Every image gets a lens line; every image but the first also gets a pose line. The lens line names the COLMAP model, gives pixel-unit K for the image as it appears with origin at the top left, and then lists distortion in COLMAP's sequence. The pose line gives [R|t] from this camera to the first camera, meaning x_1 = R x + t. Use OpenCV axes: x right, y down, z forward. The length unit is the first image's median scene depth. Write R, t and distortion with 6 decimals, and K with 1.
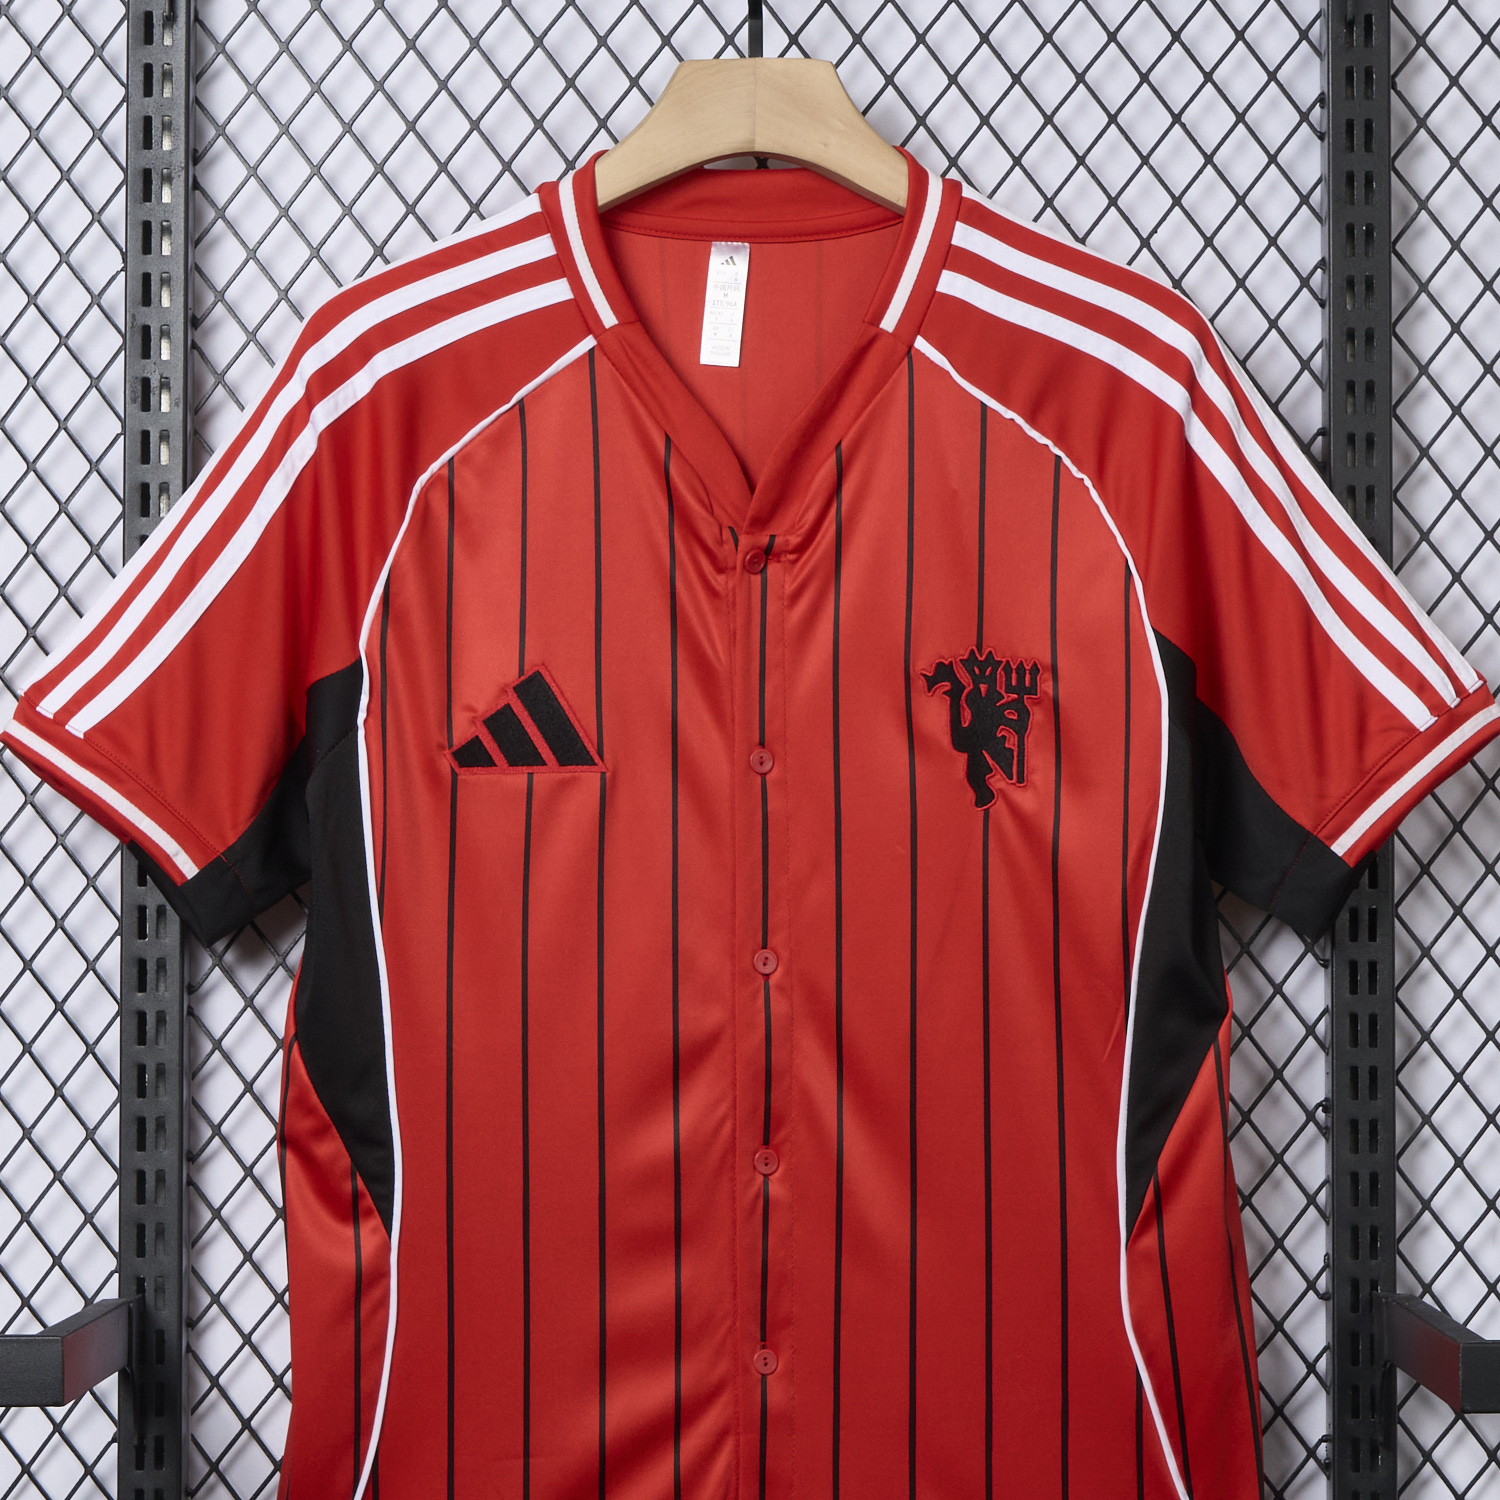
lens RADIAL K [[3435.7, 0, 756.5], [0, 3435.7, 748.0], [0, 0, 1]] dist [-0.033962, 0.000000]
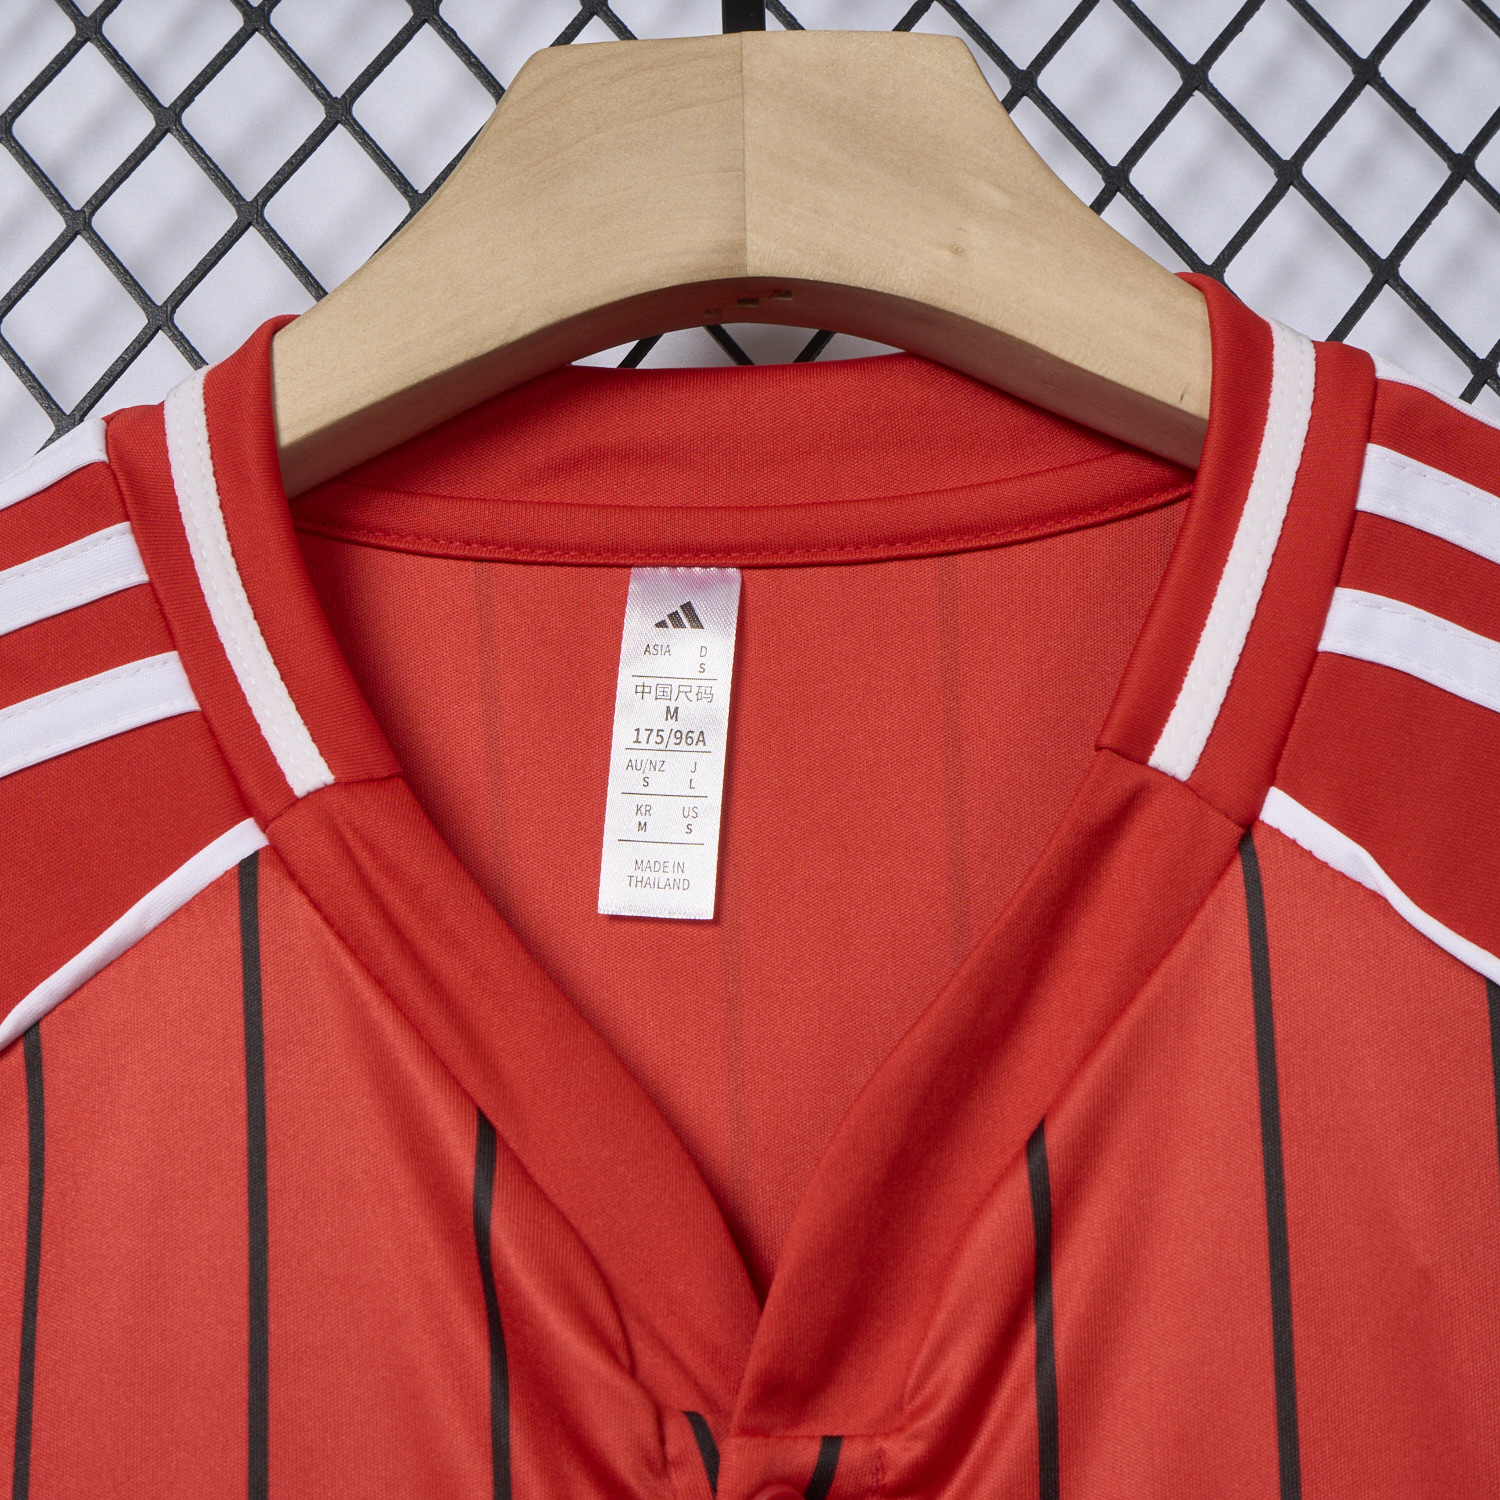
lens RADIAL K [[3435.7, 0, 751.2], [0, 3435.7, 746.0], [0, 0, 1]] dist [-0.033962, 0.000000]
pose [[0.999310, -0.029164, -0.023010, 0.006136], [0.020999, 0.954419, -0.297729, -0.029030], [0.030644, 0.297041, 0.954373, 0.667779]]
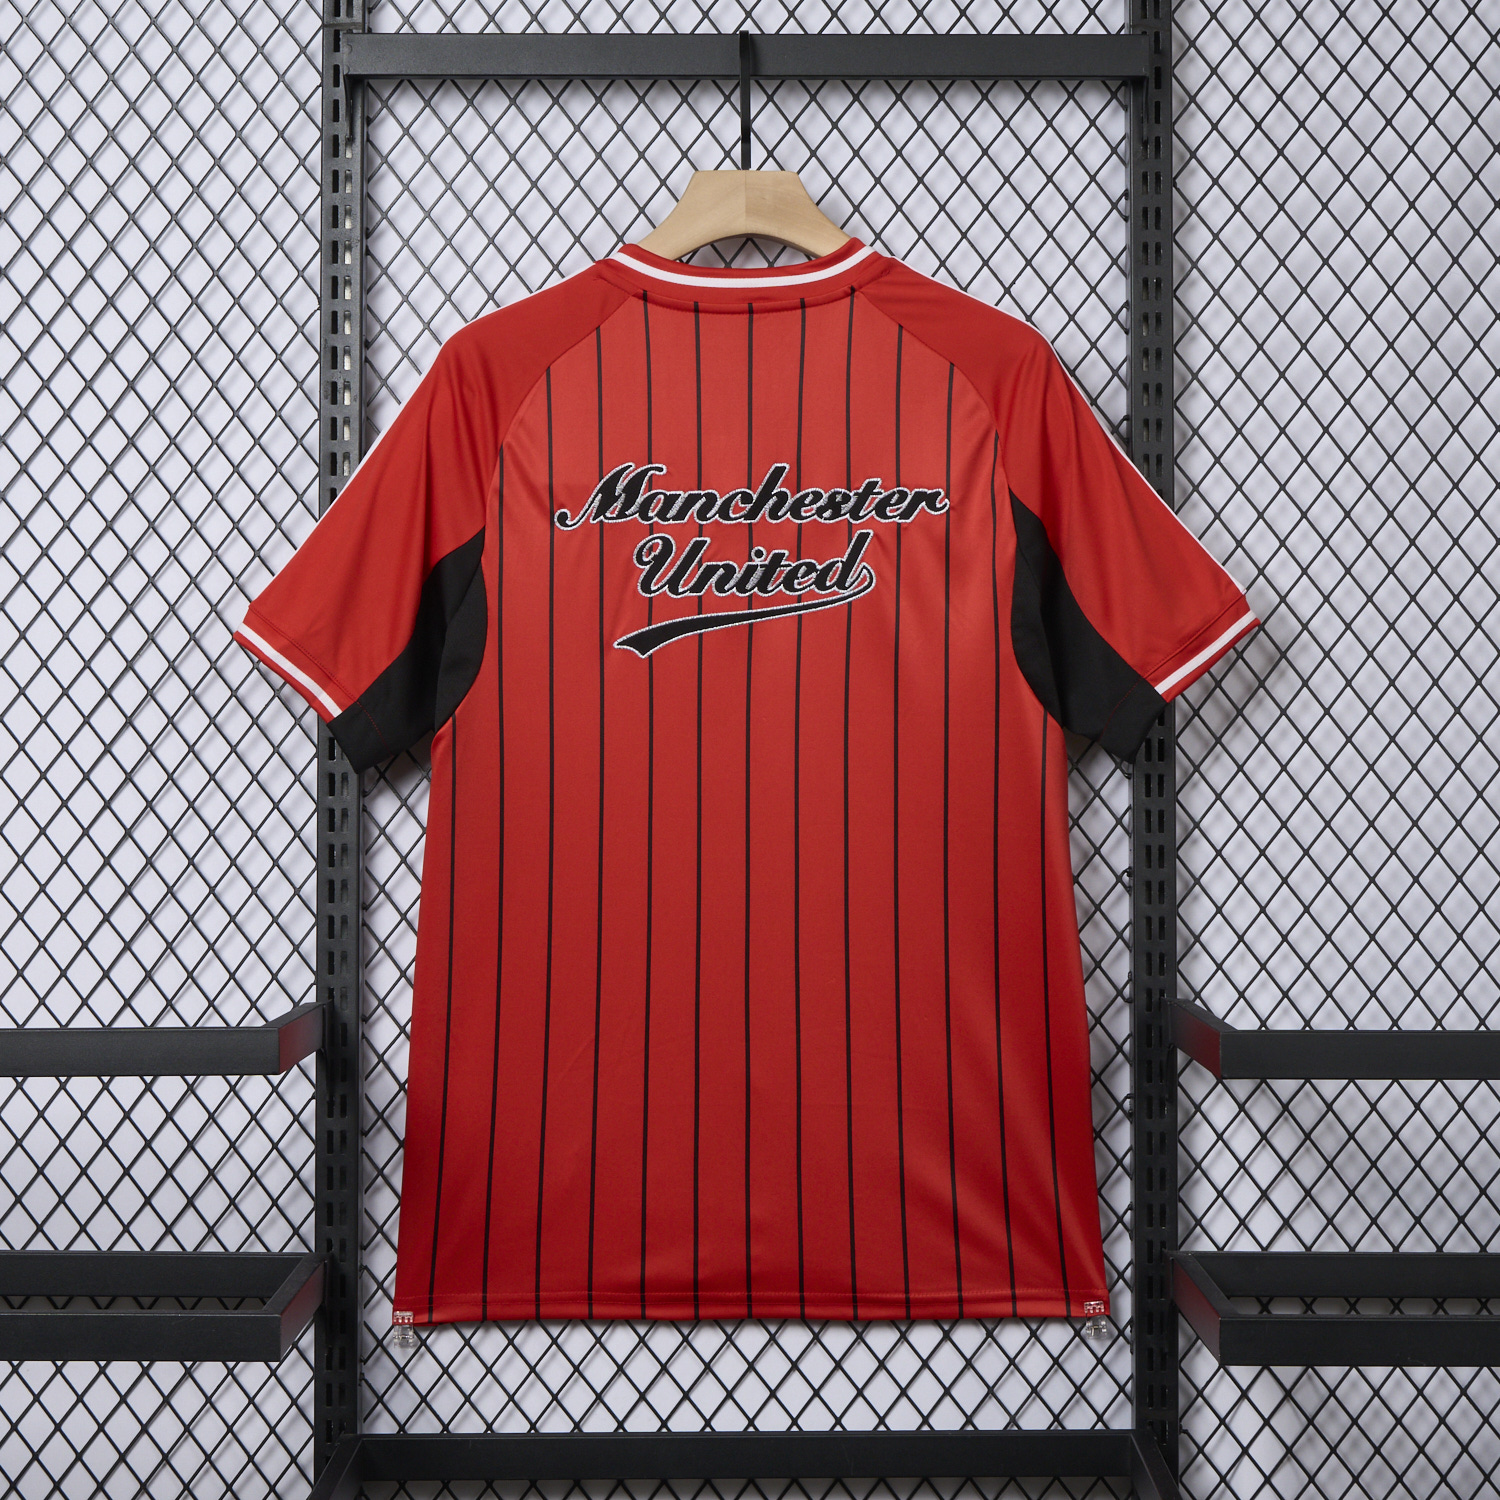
lens RADIAL K [[3435.7, 0, 743.0], [0, 3435.7, 748.8], [0, 0, 1]] dist [-0.033962, 0.000000]
pose [[0.999999, -0.000545, 0.001214, -0.002992], [0.000541, 0.999995, 0.003243, 0.046208], [-0.001215, -0.003242, 0.999994, -0.486478]]
